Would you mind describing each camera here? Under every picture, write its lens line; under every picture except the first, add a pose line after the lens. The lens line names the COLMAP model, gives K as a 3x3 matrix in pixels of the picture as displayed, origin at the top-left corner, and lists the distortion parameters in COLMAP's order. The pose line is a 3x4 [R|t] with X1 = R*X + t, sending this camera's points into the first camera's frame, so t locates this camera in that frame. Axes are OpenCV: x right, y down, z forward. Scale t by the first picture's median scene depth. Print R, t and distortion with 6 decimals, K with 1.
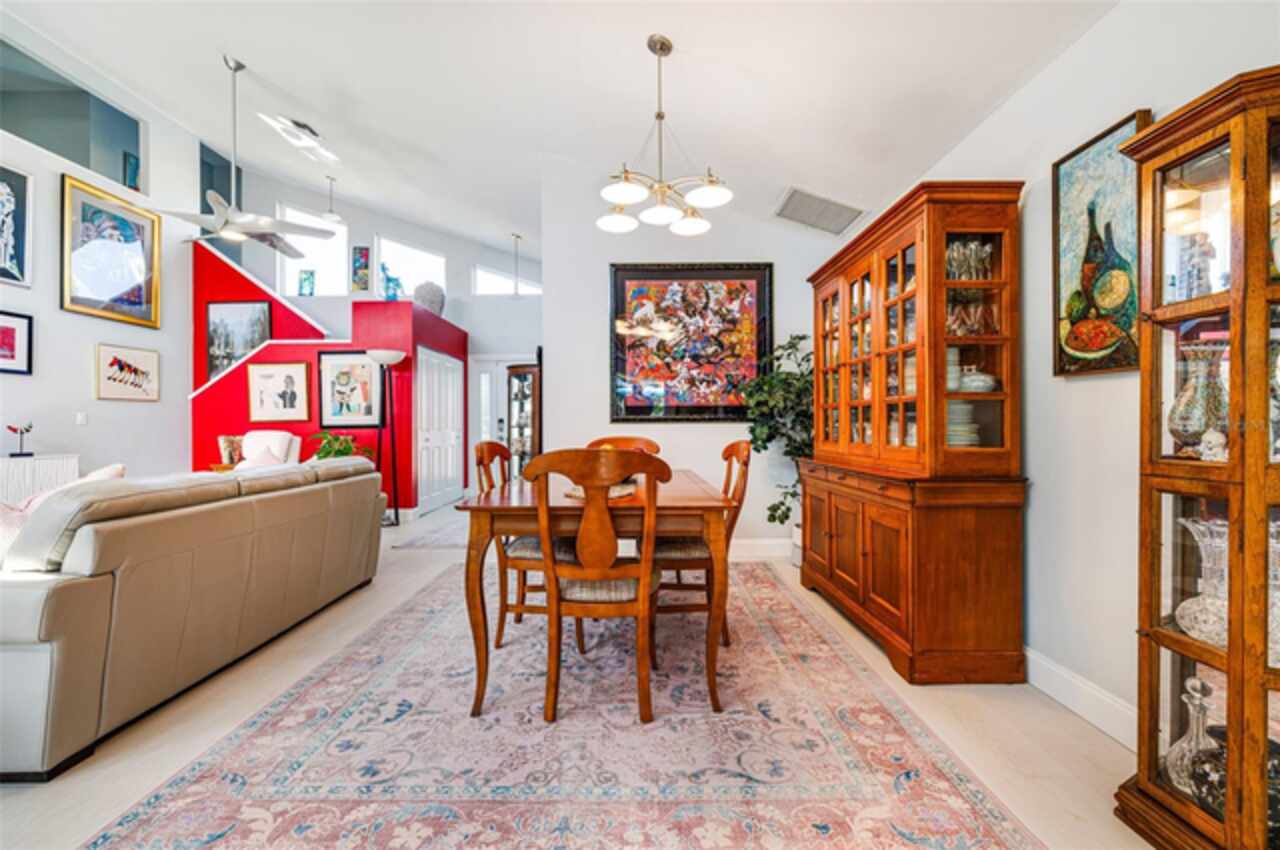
lens RADIAL K [[574.3, 0, 636.3], [0, 574.3, 428.6], [0, 0, 1]] dist [-0.000621, -0.000031]
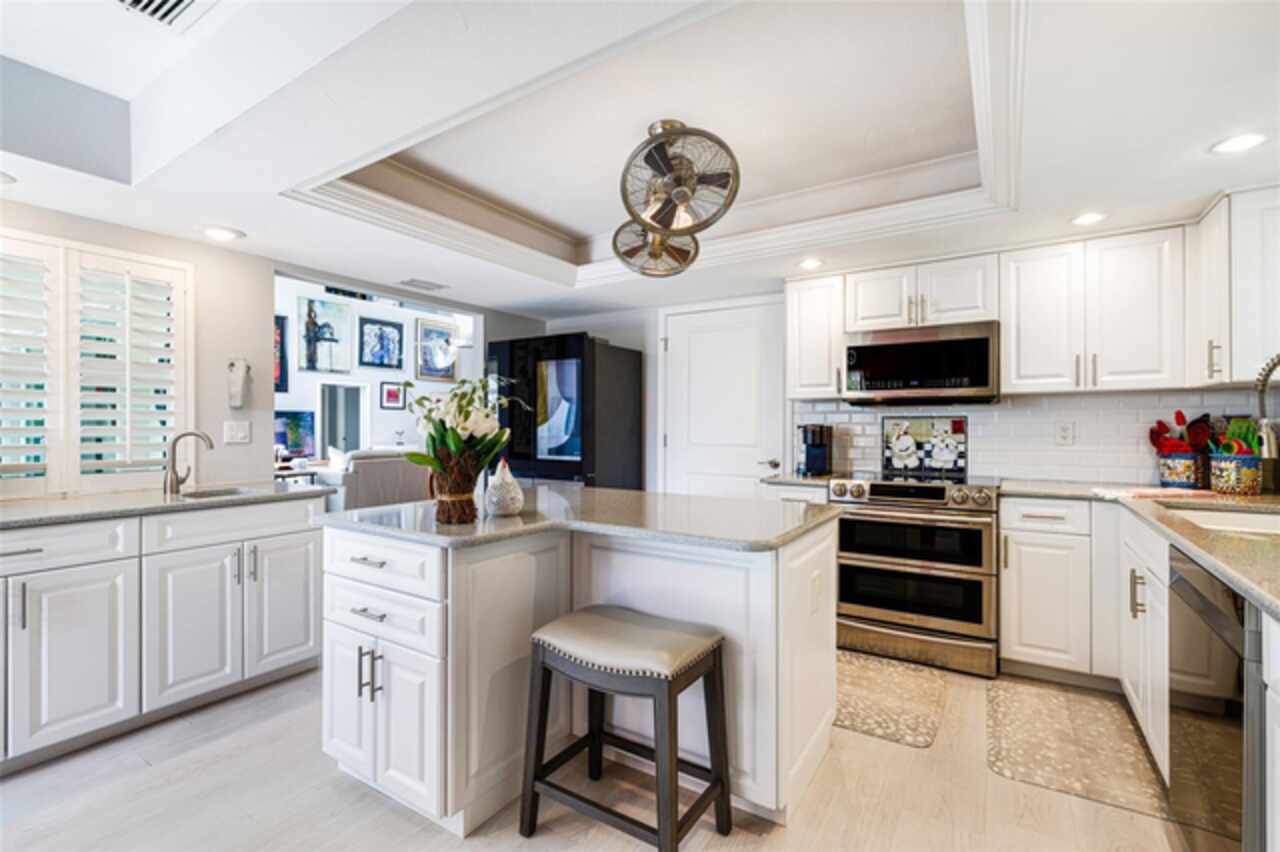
lens RADIAL K [[574.3, 0, 637.4], [0, 574.3, 428.3], [0, 0, 1]] dist [-0.000621, -0.000031]
pose [[0.841169, -0.000046, -0.540772, 1.087281], [0.001597, 0.999996, 0.002399, -0.021223], [0.540770, -0.002882, 0.841166, -0.486236]]
